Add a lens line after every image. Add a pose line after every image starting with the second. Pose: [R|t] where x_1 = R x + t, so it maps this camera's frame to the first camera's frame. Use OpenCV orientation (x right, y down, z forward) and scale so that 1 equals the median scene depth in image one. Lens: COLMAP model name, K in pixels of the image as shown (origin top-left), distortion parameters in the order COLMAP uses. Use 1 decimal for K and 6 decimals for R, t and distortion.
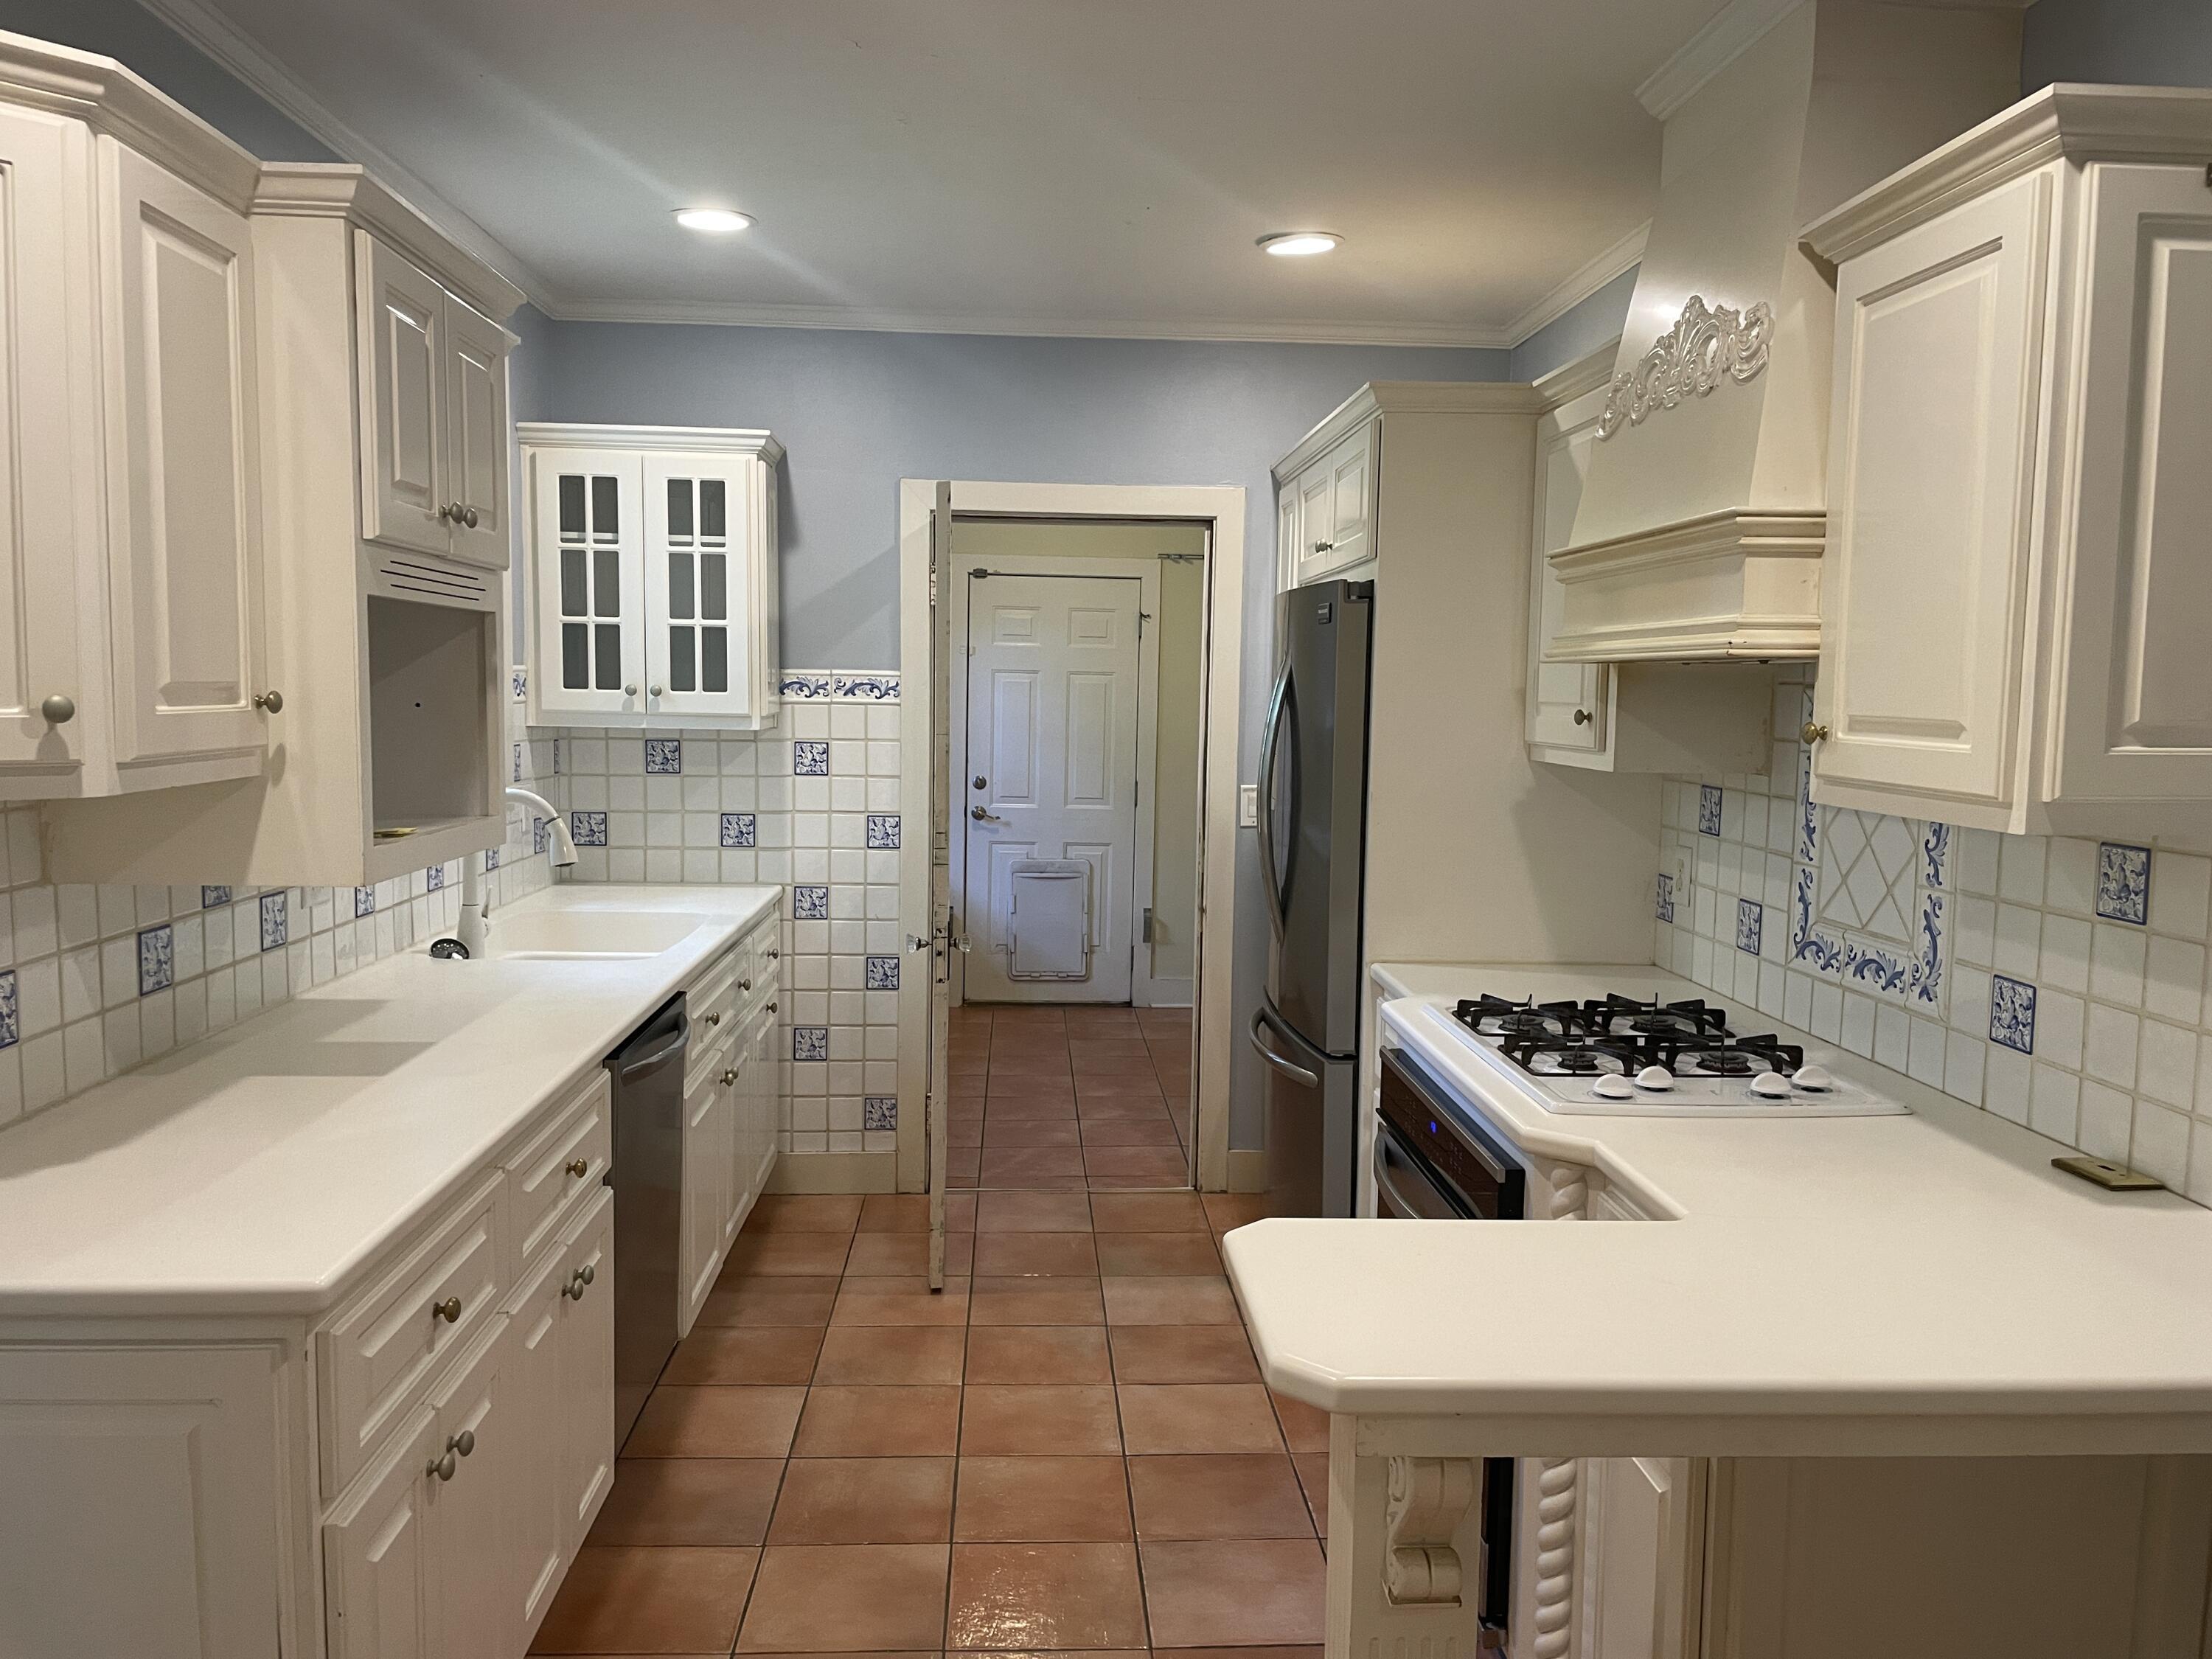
lens RADIAL K [[1665.6, 0, 1104.5], [0, 1665.6, 853.0], [0, 0, 1]] dist [0.084956, -0.098613]
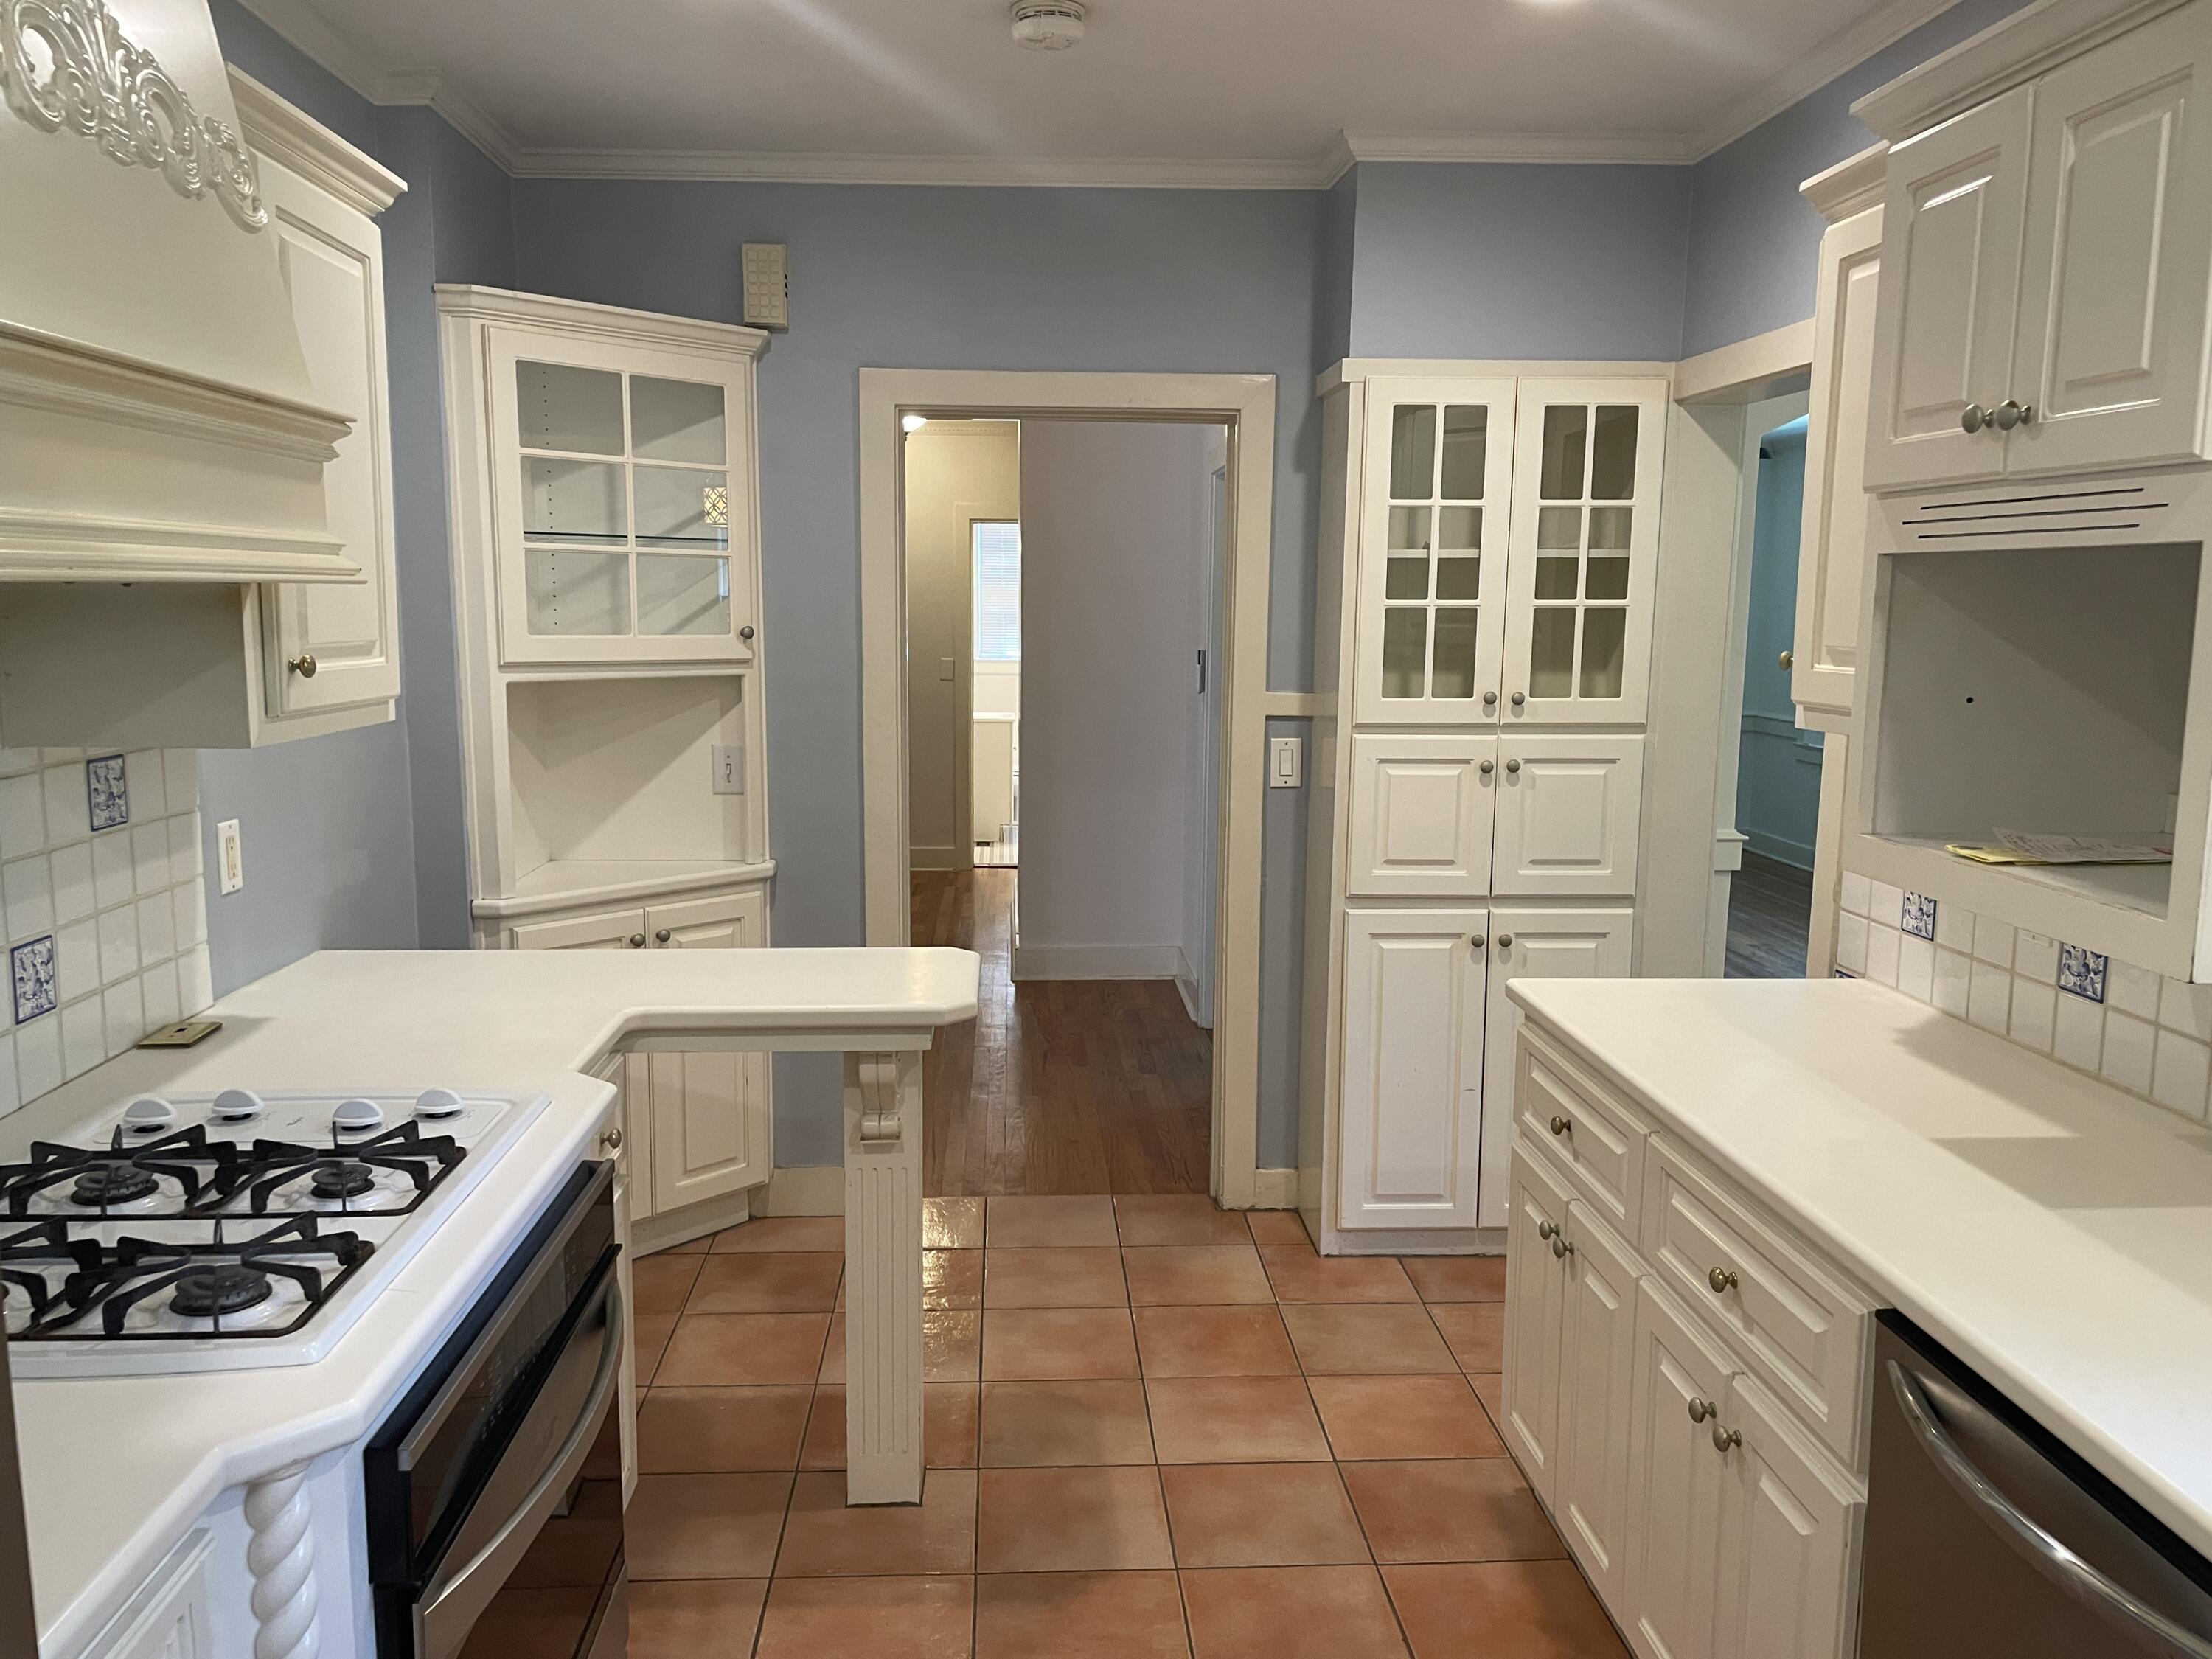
lens RADIAL K [[1665.6, 0, 1116.1], [0, 1665.6, 843.5], [0, 0, 1]] dist [0.084956, -0.098613]
pose [[-0.999660, -0.025549, -0.005215, -0.026754], [-0.026047, 0.968932, 0.245953, -0.190654], [-0.001230, 0.246005, -0.969268, 1.688643]]
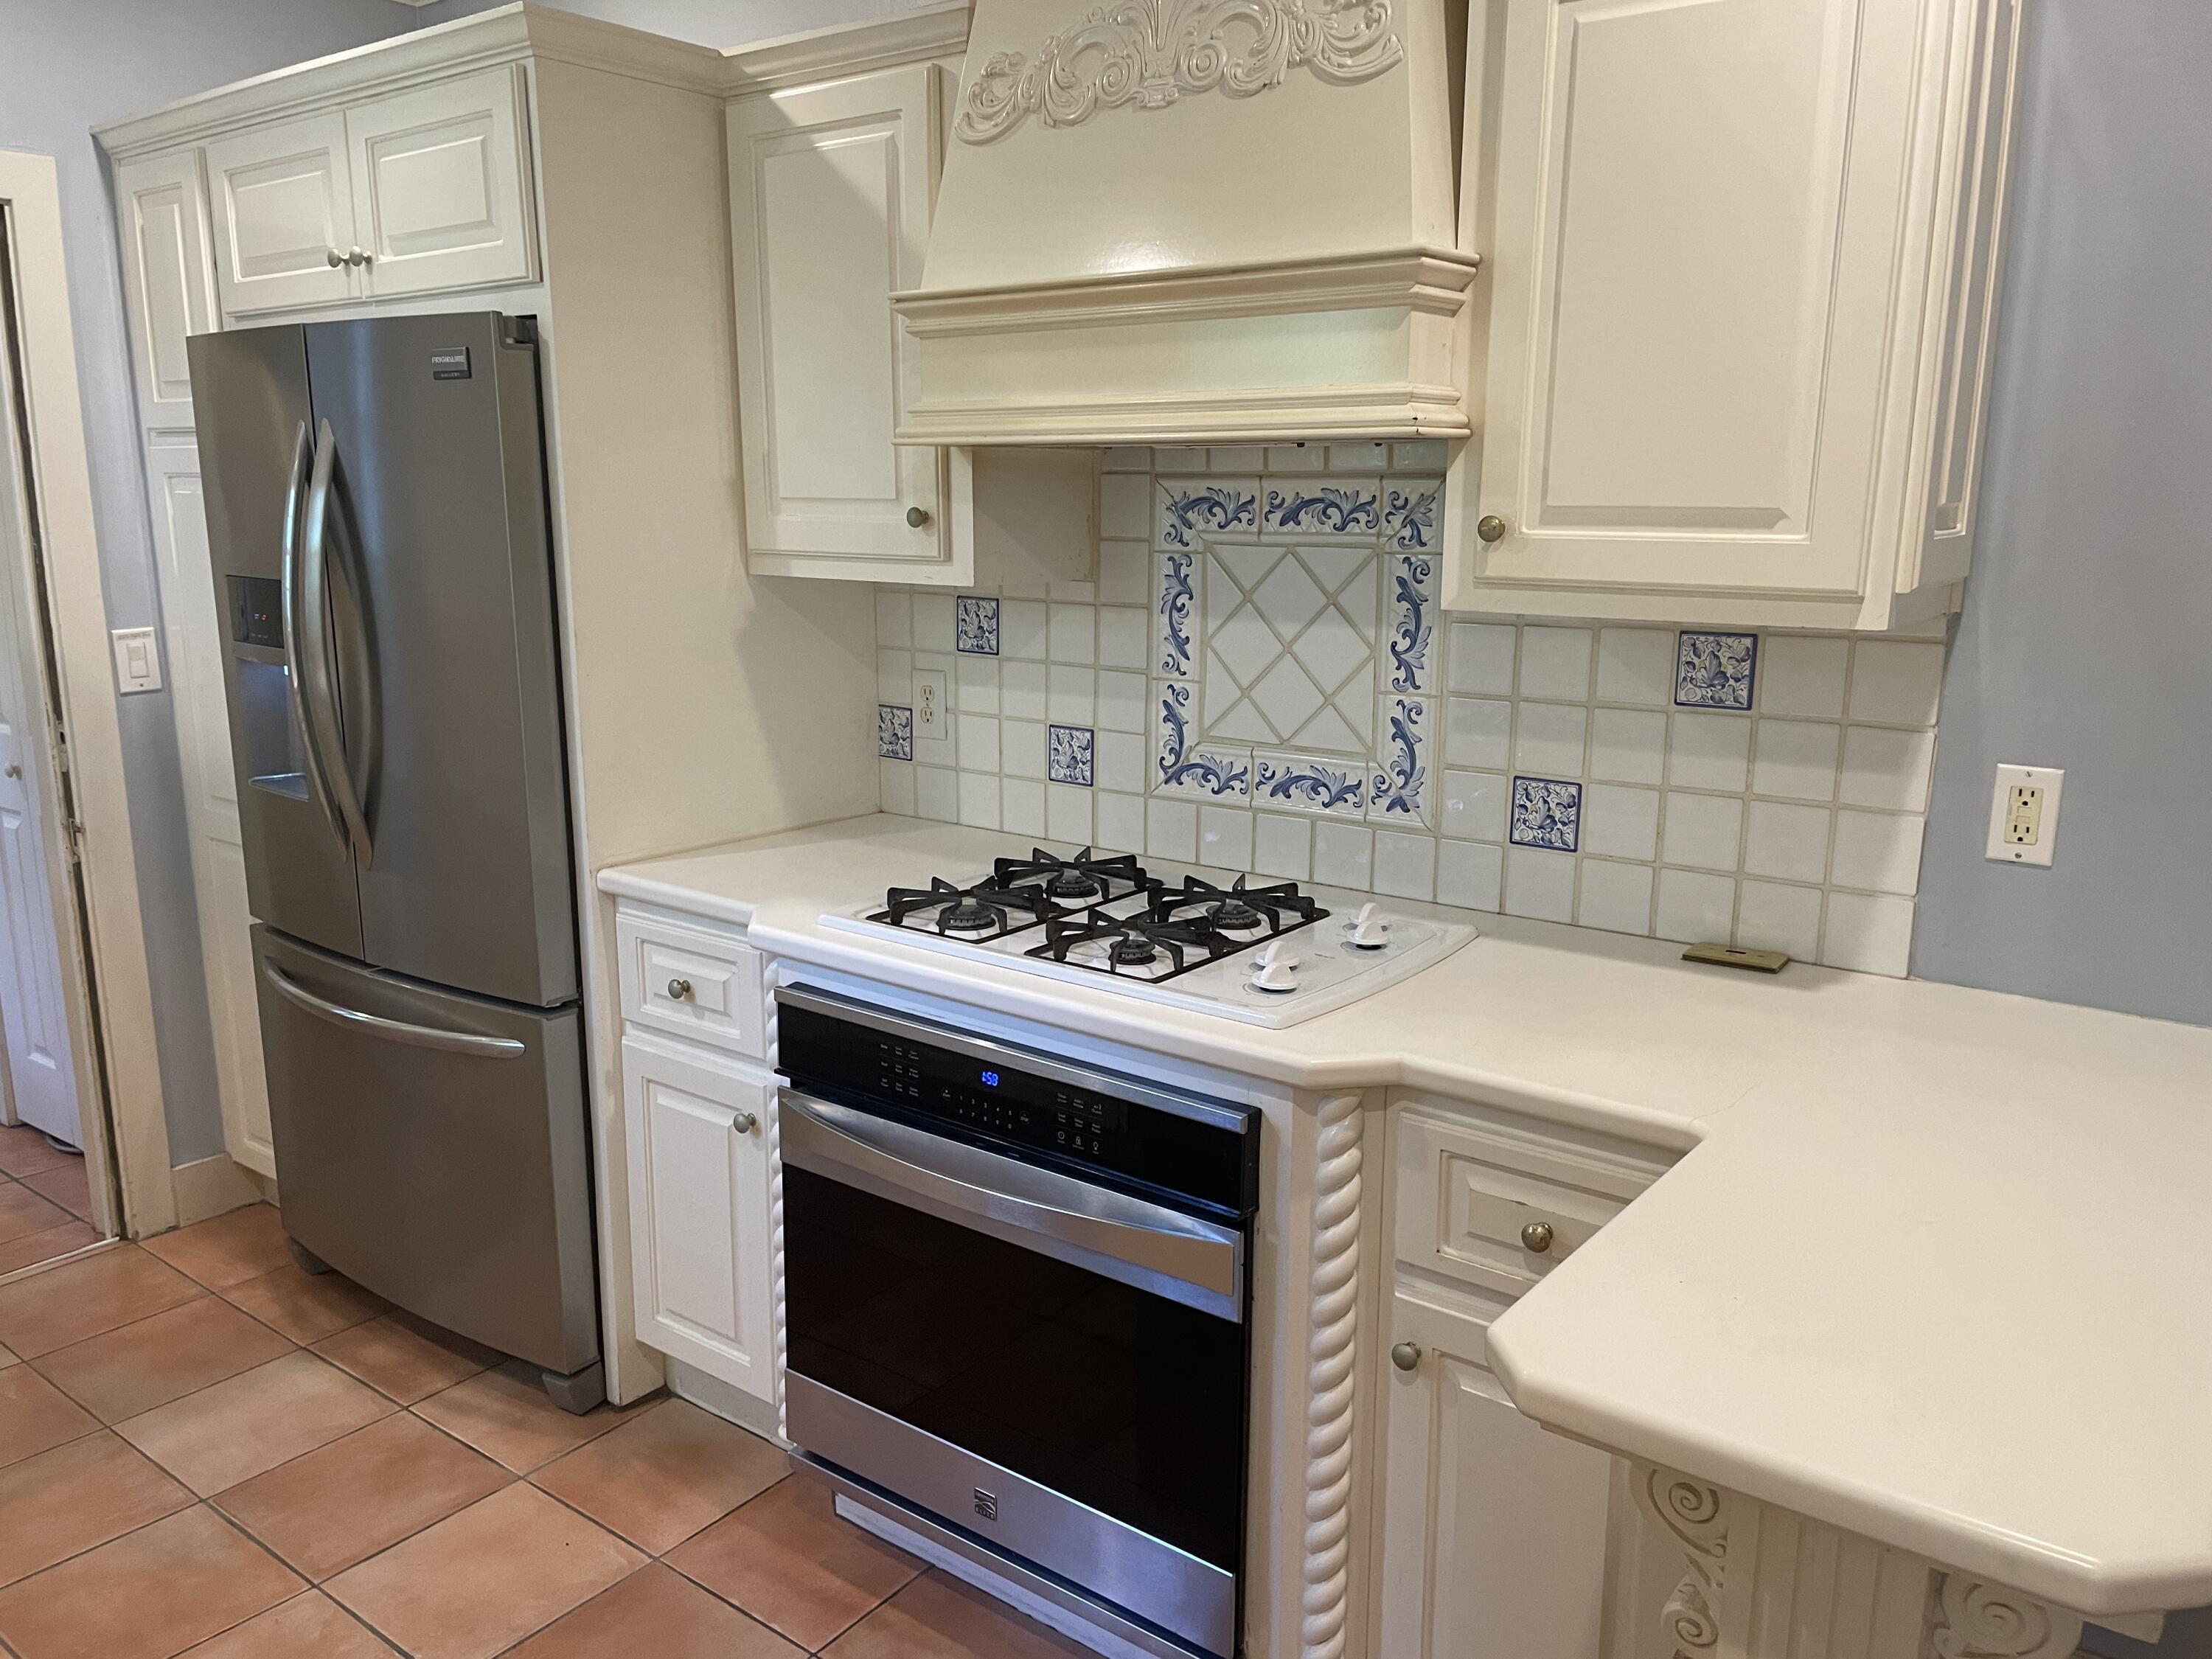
lens RADIAL K [[1665.6, 0, 1121.2], [0, 1665.6, 855.9], [0, 0, 1]] dist [0.084956, -0.098613]
pose [[0.653246, -0.173545, 0.736988, -0.315530], [0.082838, 0.983916, 0.158266, -0.050395], [-0.752601, -0.042336, 0.657115, 0.500990]]
